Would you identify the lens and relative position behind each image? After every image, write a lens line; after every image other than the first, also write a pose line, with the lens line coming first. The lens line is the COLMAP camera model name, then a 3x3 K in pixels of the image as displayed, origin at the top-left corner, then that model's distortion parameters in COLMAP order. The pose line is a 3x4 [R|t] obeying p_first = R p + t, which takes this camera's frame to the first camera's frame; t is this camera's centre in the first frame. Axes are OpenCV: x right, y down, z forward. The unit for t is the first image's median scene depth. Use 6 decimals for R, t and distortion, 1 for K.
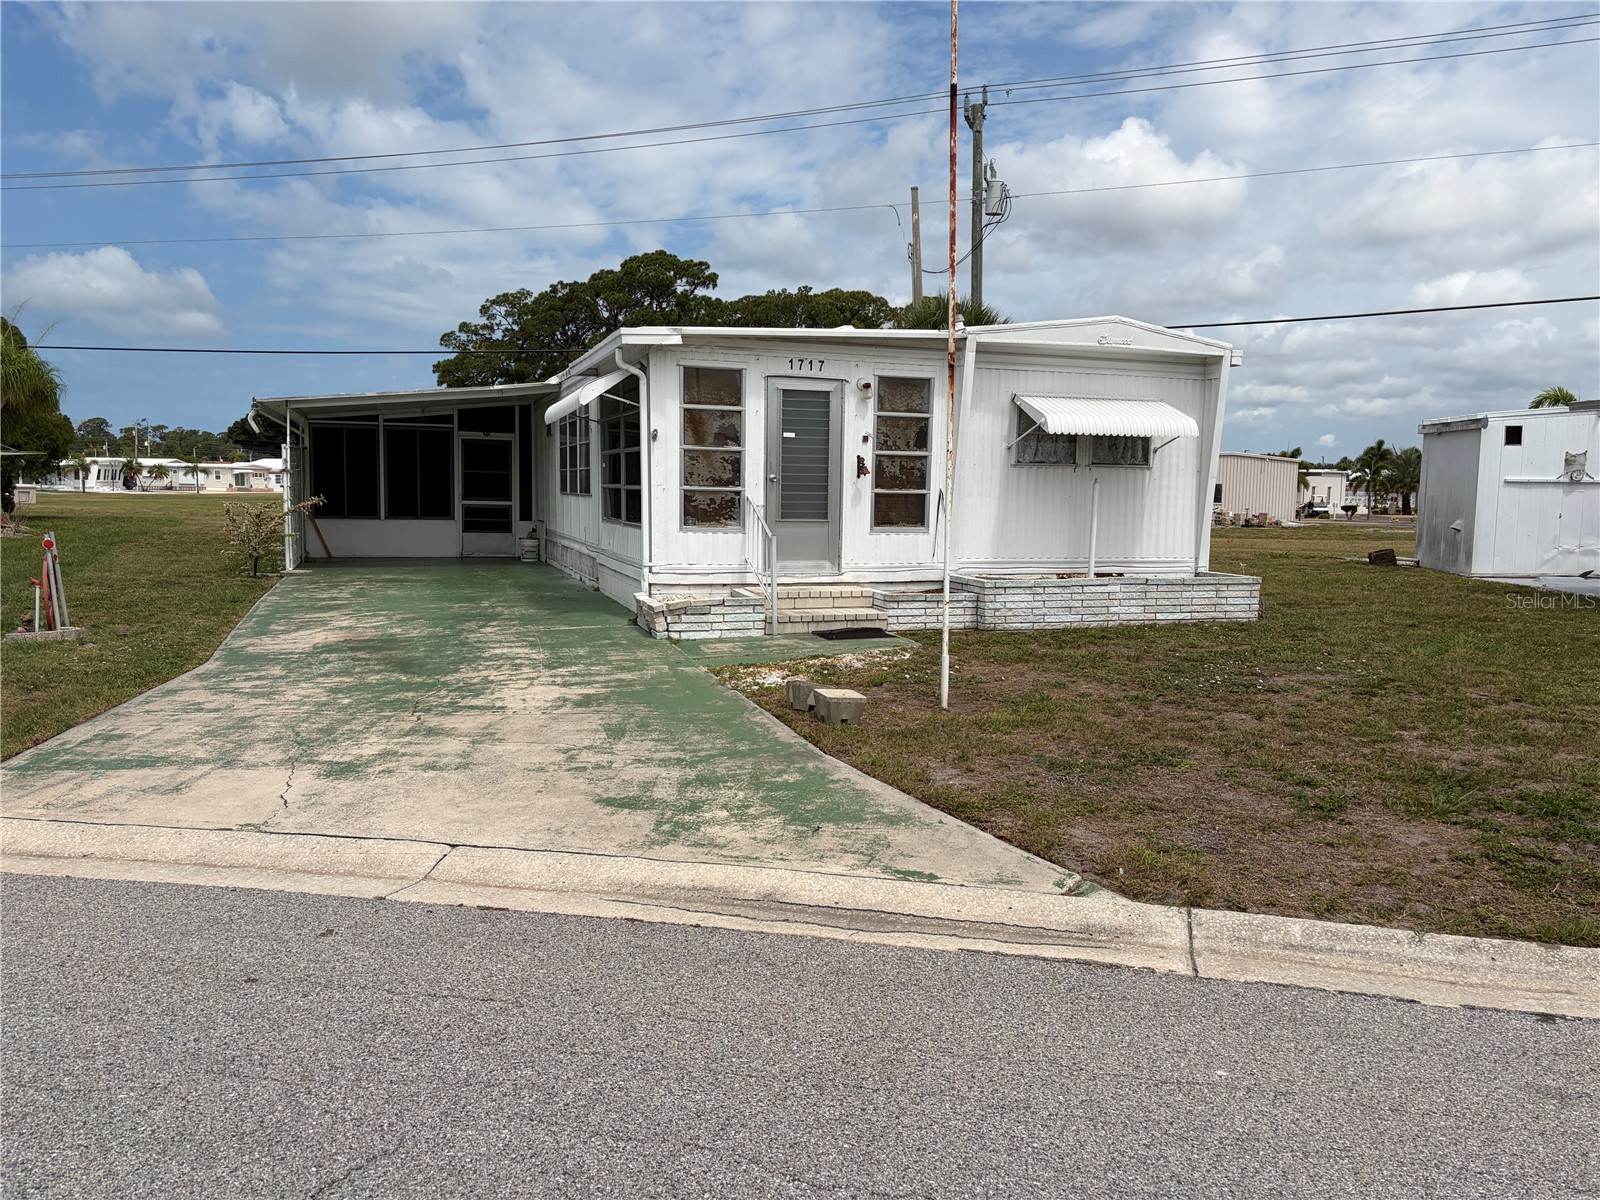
lens RADIAL K [[1224.0, 0, 800.0], [0, 1224.0, 600.0], [0, 0, 1]] dist [0.145990, -0.226947]
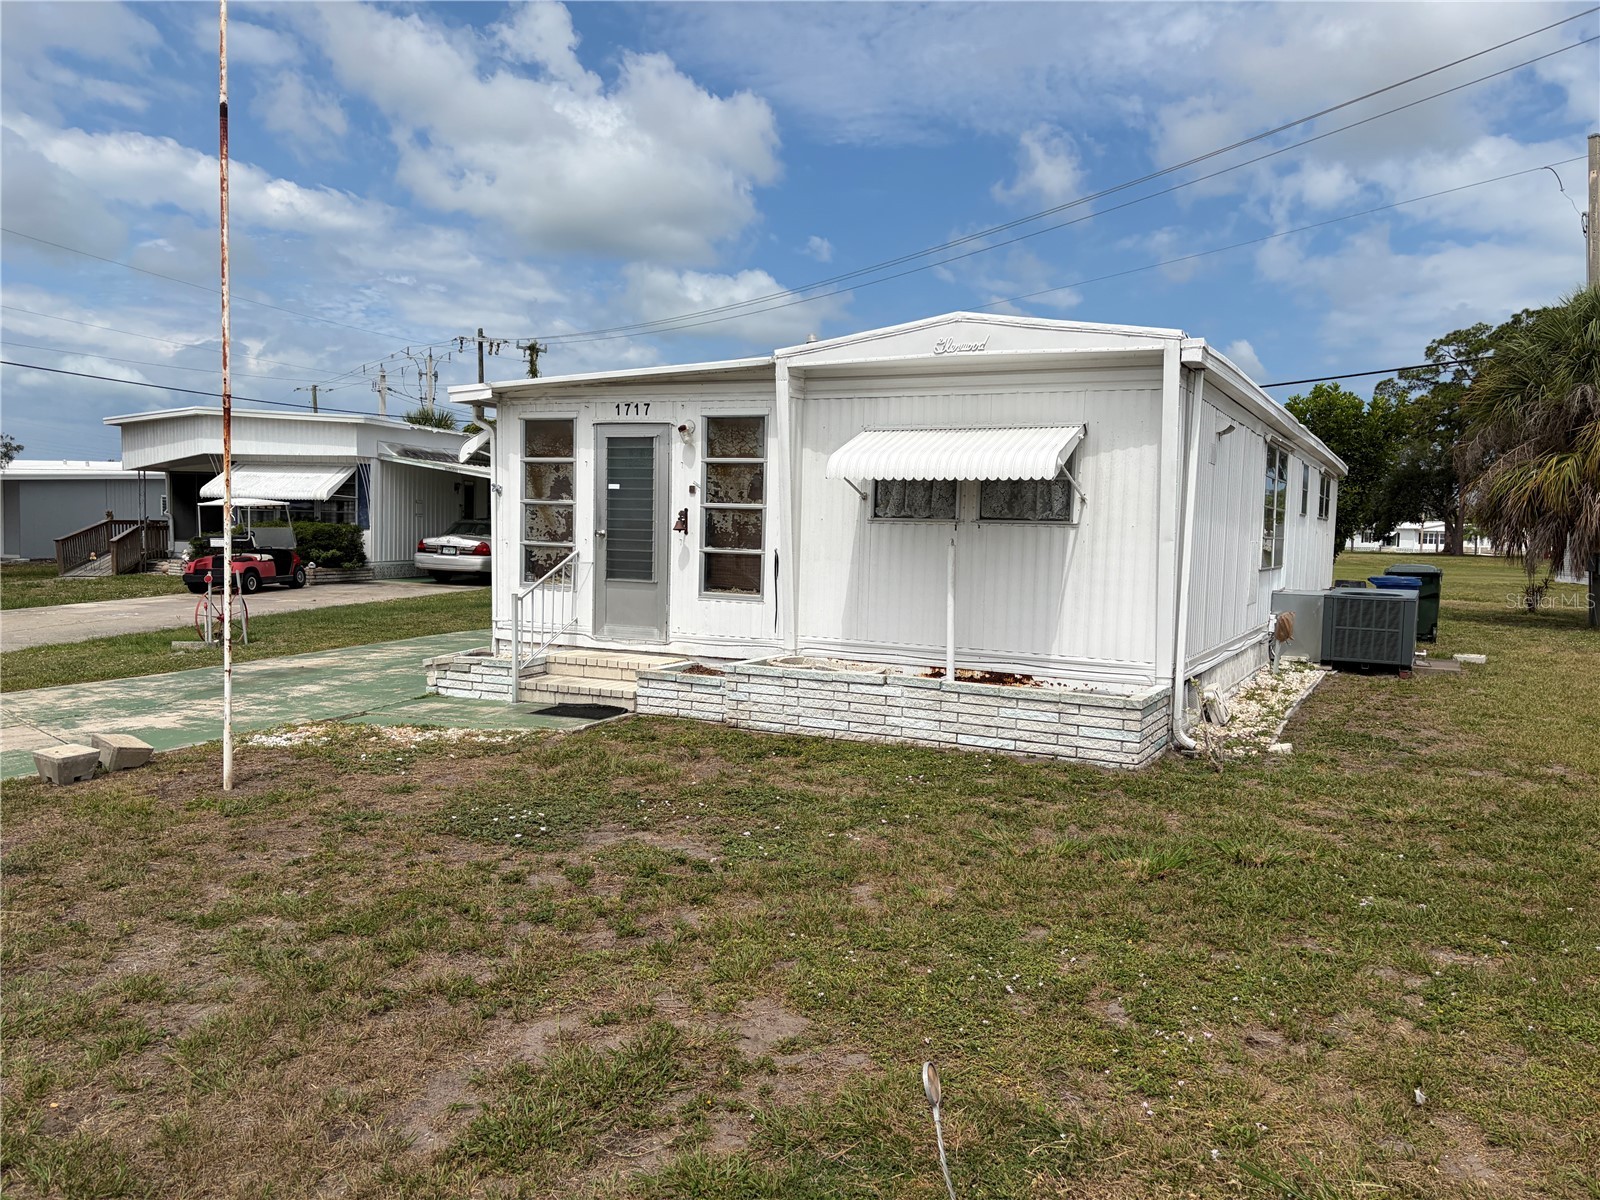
lens RADIAL K [[1224.0, 0, 800.0], [0, 1224.0, 600.0], [0, 0, 1]] dist [0.145990, -0.226947]
pose [[0.687684, 0.045715, -0.724570, 0.725440], [-0.080443, 0.996668, -0.013465, -0.047824], [0.721540, 0.067546, 0.689070, 0.460748]]
